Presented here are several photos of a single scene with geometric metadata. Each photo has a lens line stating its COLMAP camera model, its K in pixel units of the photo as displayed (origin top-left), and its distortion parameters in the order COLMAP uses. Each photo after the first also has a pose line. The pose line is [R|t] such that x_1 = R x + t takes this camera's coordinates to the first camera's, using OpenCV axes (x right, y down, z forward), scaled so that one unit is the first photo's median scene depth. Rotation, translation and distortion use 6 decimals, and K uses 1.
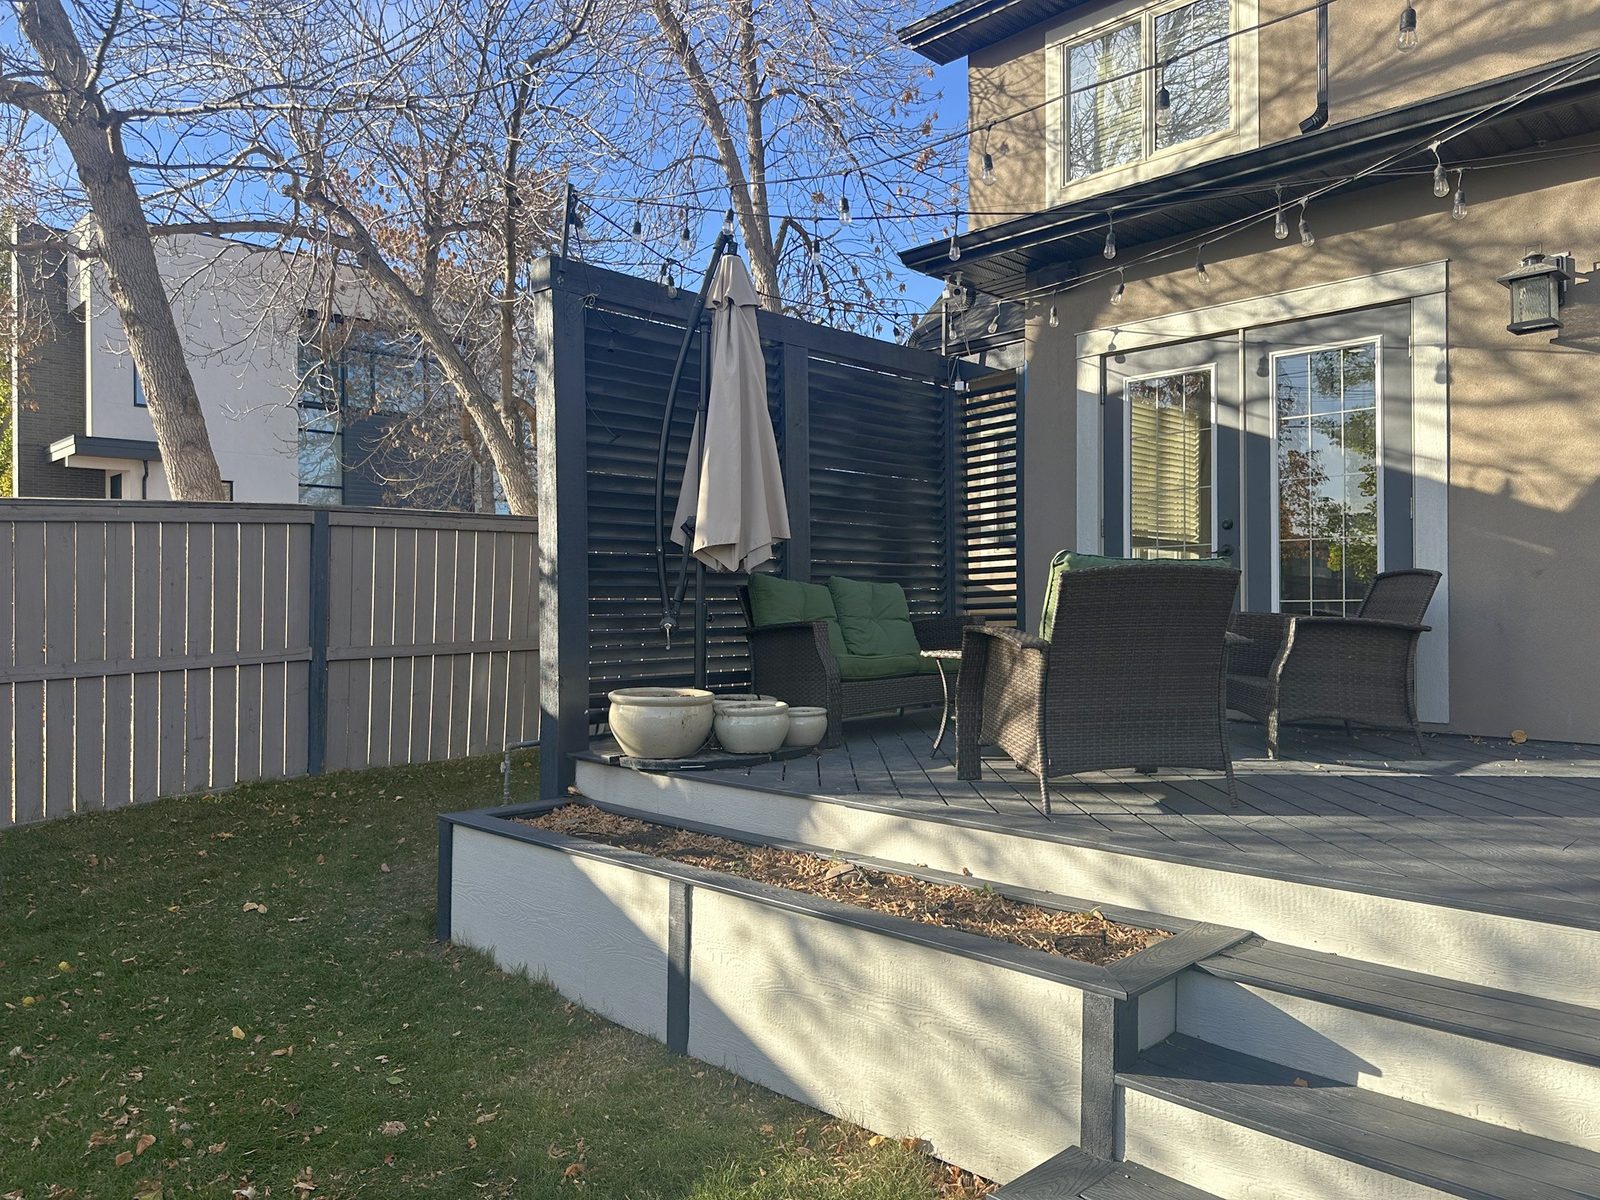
lens RADIAL K [[1118.3, 0, 800.0], [0, 1118.3, 600.0], [0, 0, 1]] dist [-0.005151, -0.001559]
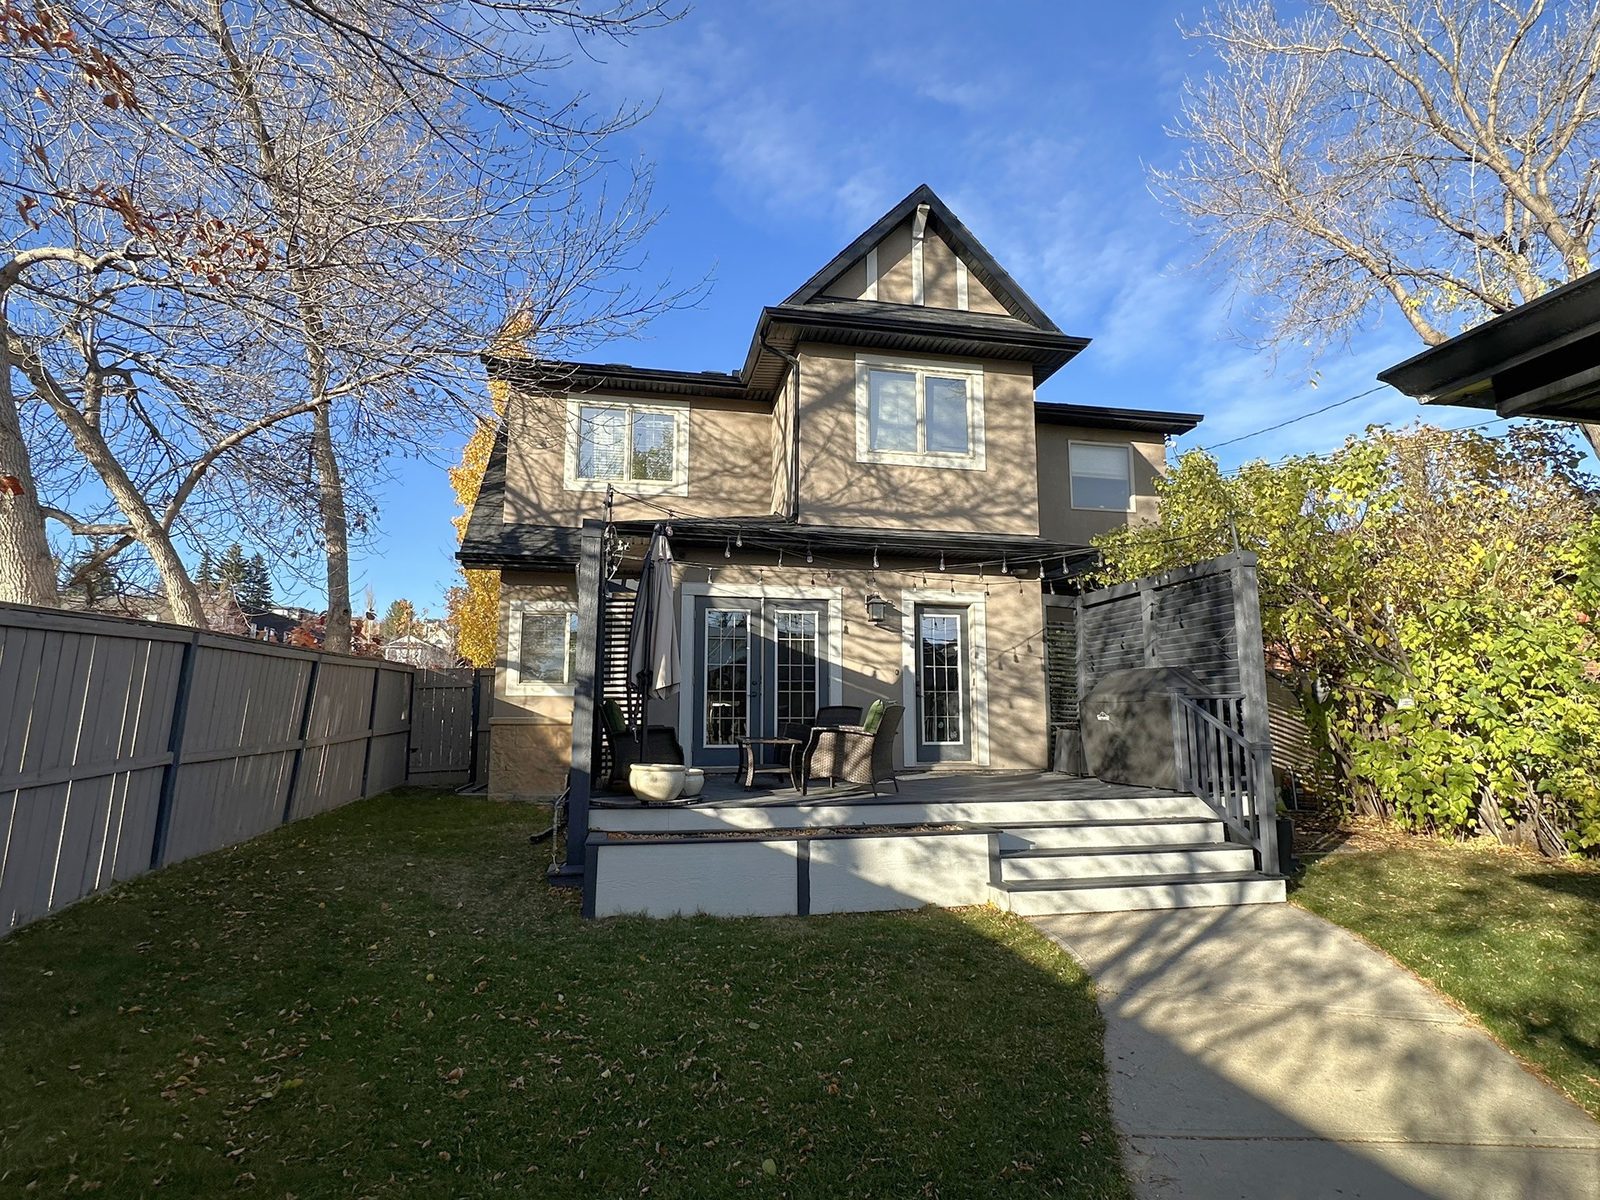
lens RADIAL K [[777.9, 0, 800.0], [0, 777.9, 600.0], [0, 0, 1]] dist [-0.000896, -0.000161]
pose [[0.601630, 0.124299, 0.789045, -0.909997], [-0.001848, 0.988032, -0.154237, 0.011925], [-0.798773, 0.091336, 0.594659, 0.016019]]
